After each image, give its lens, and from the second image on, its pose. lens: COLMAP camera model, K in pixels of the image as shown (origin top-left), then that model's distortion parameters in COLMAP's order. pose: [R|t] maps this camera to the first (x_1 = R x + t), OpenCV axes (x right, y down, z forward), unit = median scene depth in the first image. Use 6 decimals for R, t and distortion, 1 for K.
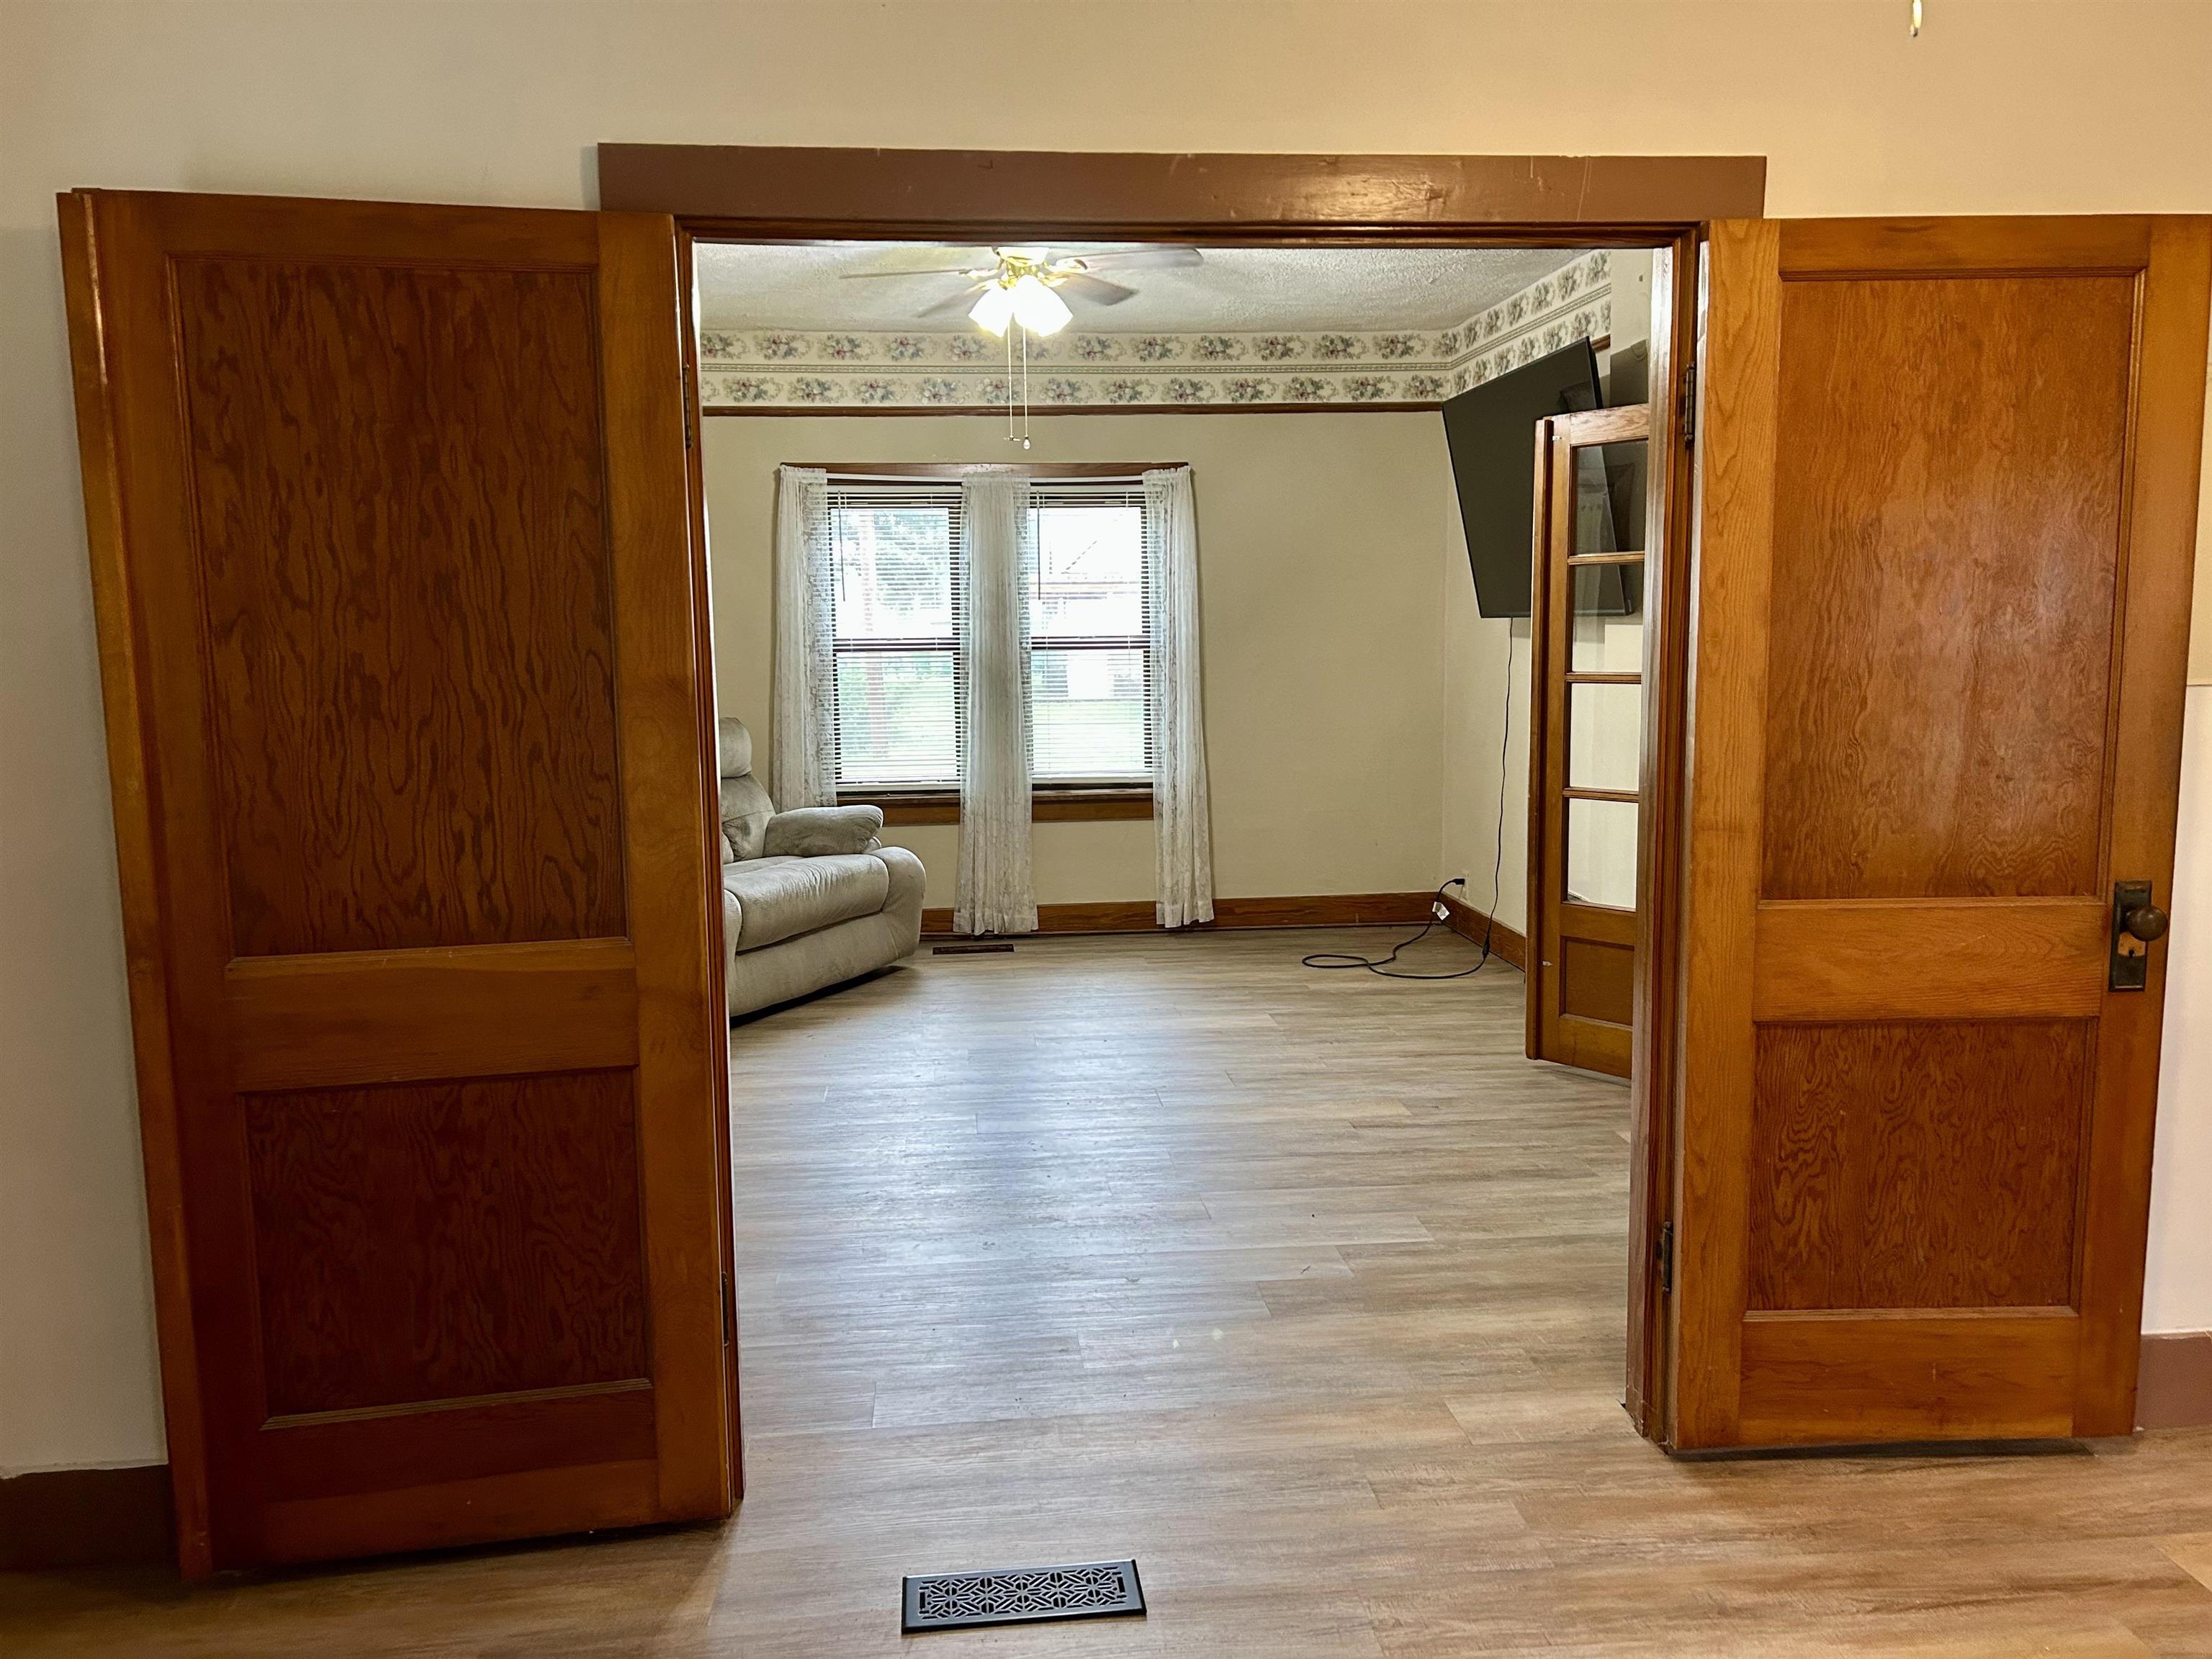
lens RADIAL K [[1667.6, 0, 1045.3], [0, 1667.6, 826.8], [0, 0, 1]] dist [0.042966, -0.045477]
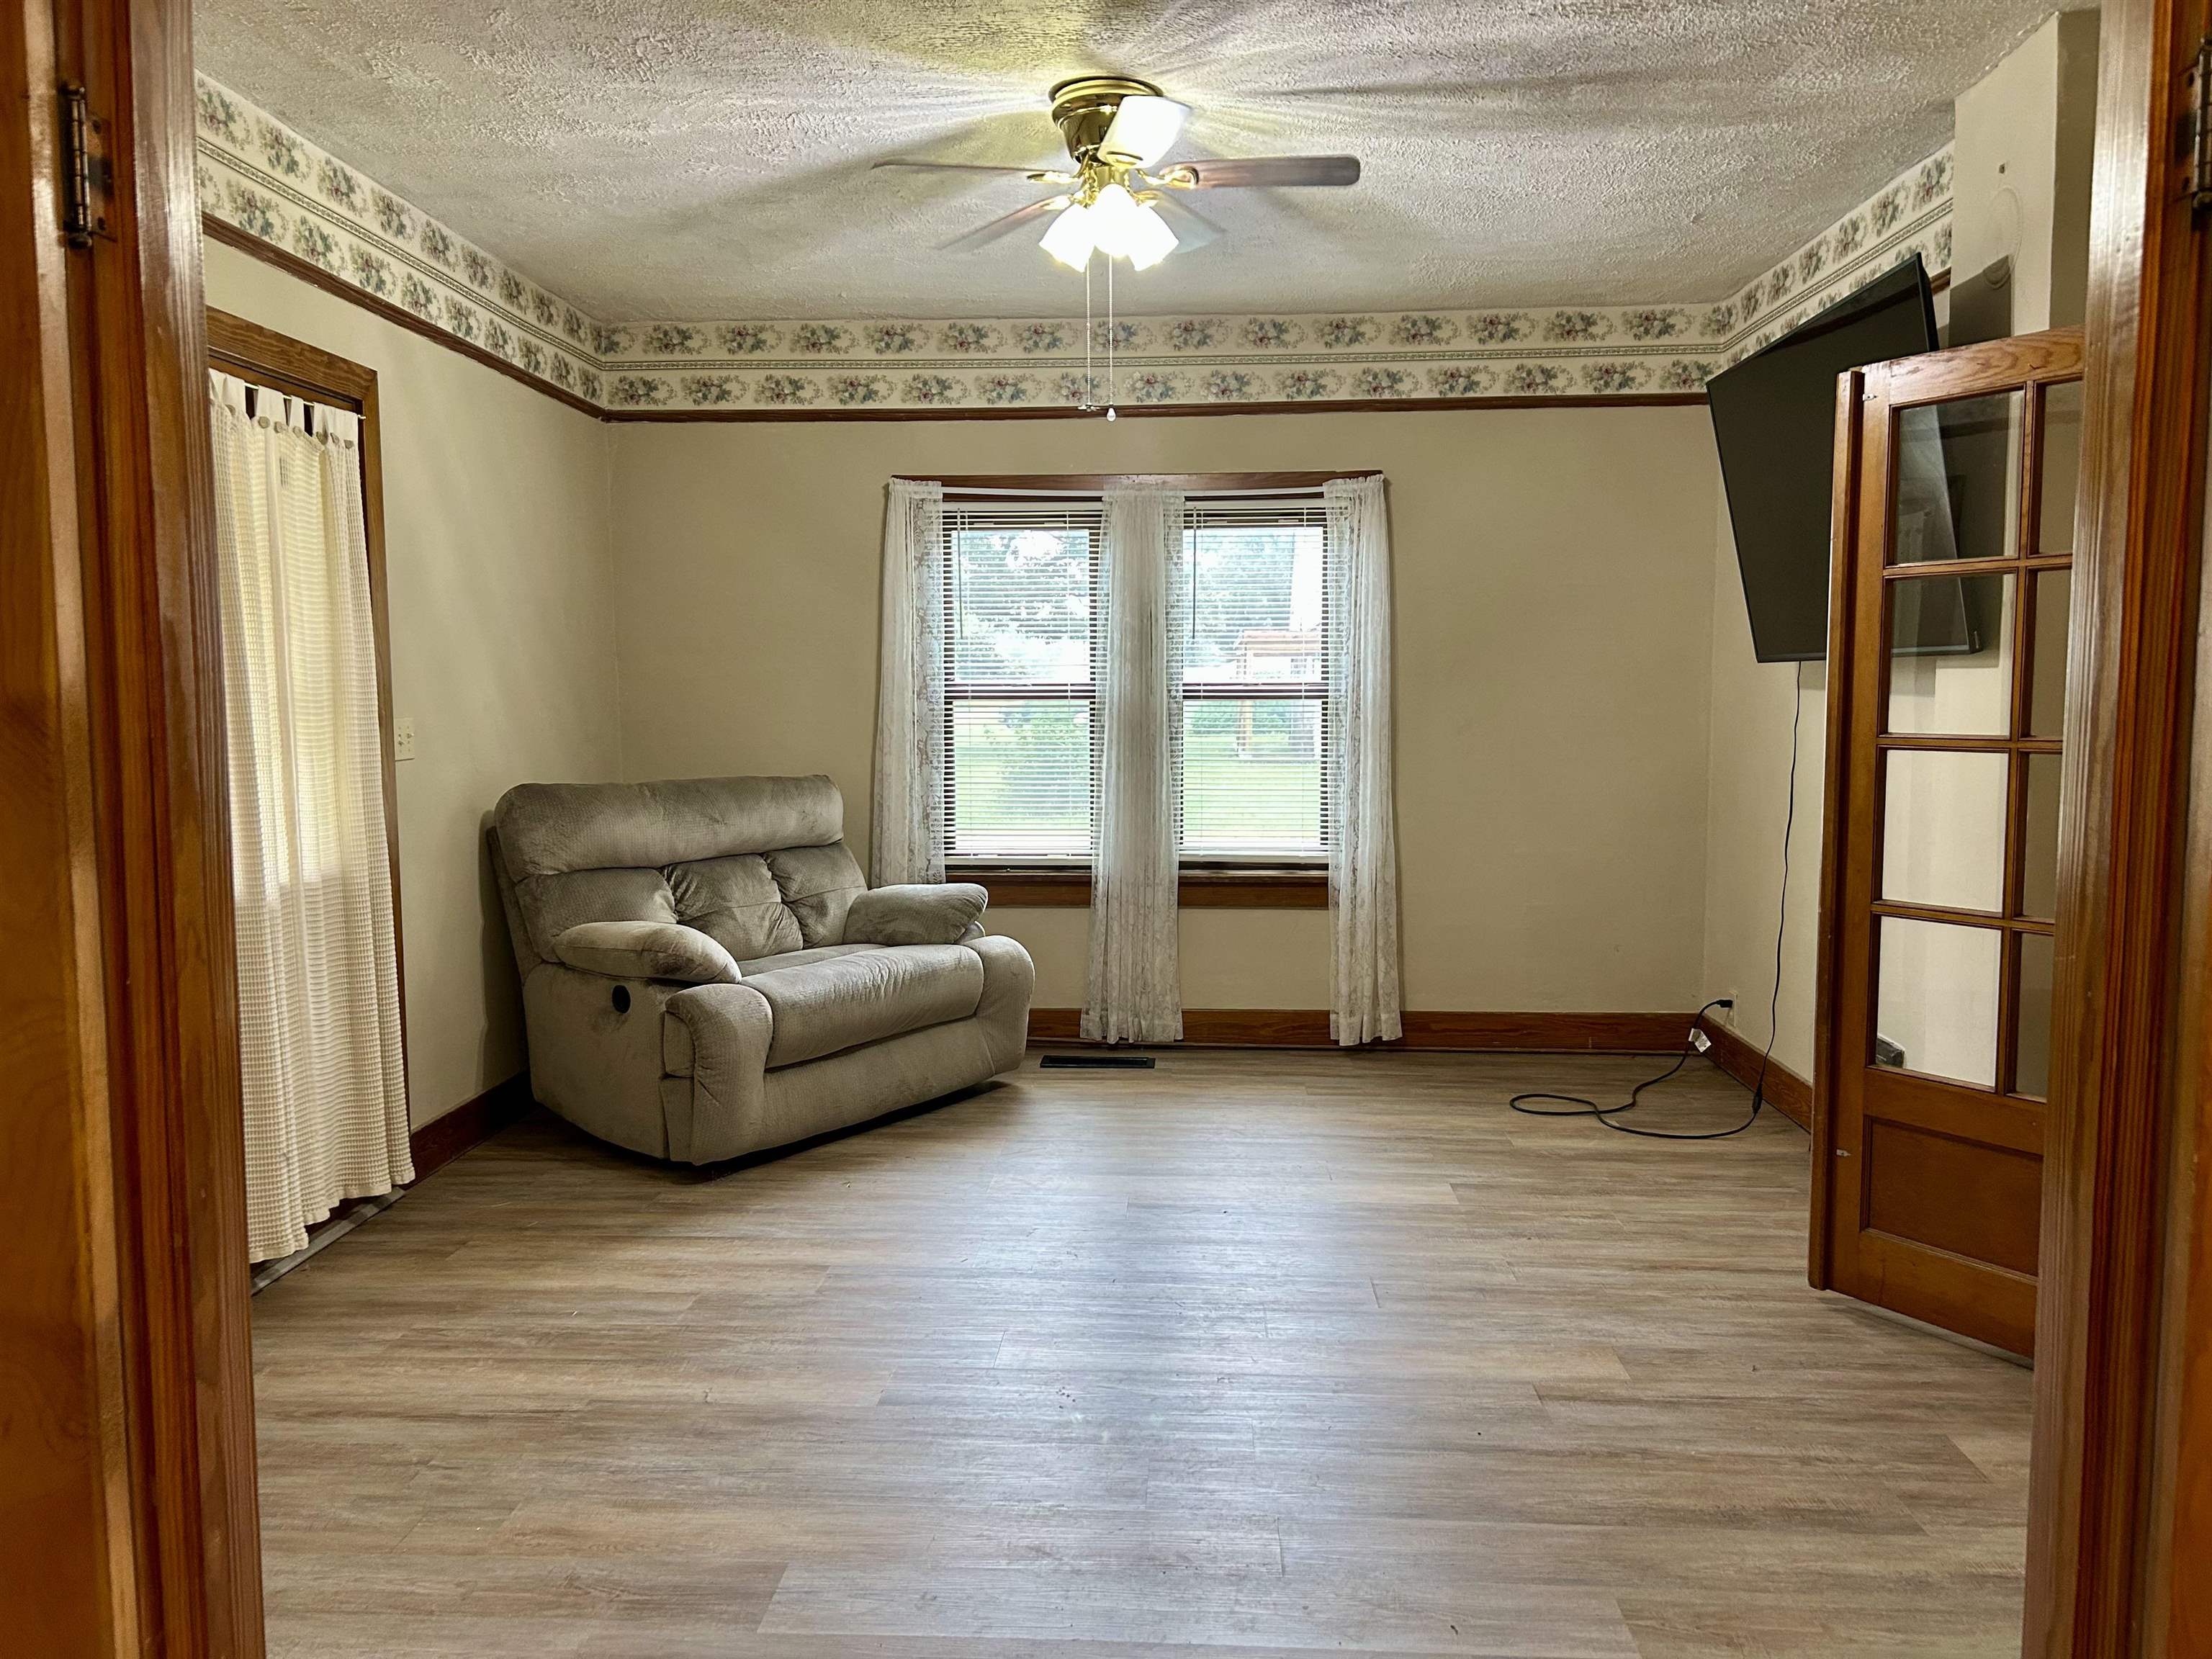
lens RADIAL K [[1667.6, 0, 1062.5], [0, 1667.6, 829.5], [0, 0, 1]] dist [0.042966, -0.045477]
pose [[0.989143, 0.024002, -0.144984, 0.059966], [-0.028695, 0.999127, -0.030371, -0.016827], [0.144129, 0.034201, 0.988968, 0.201214]]
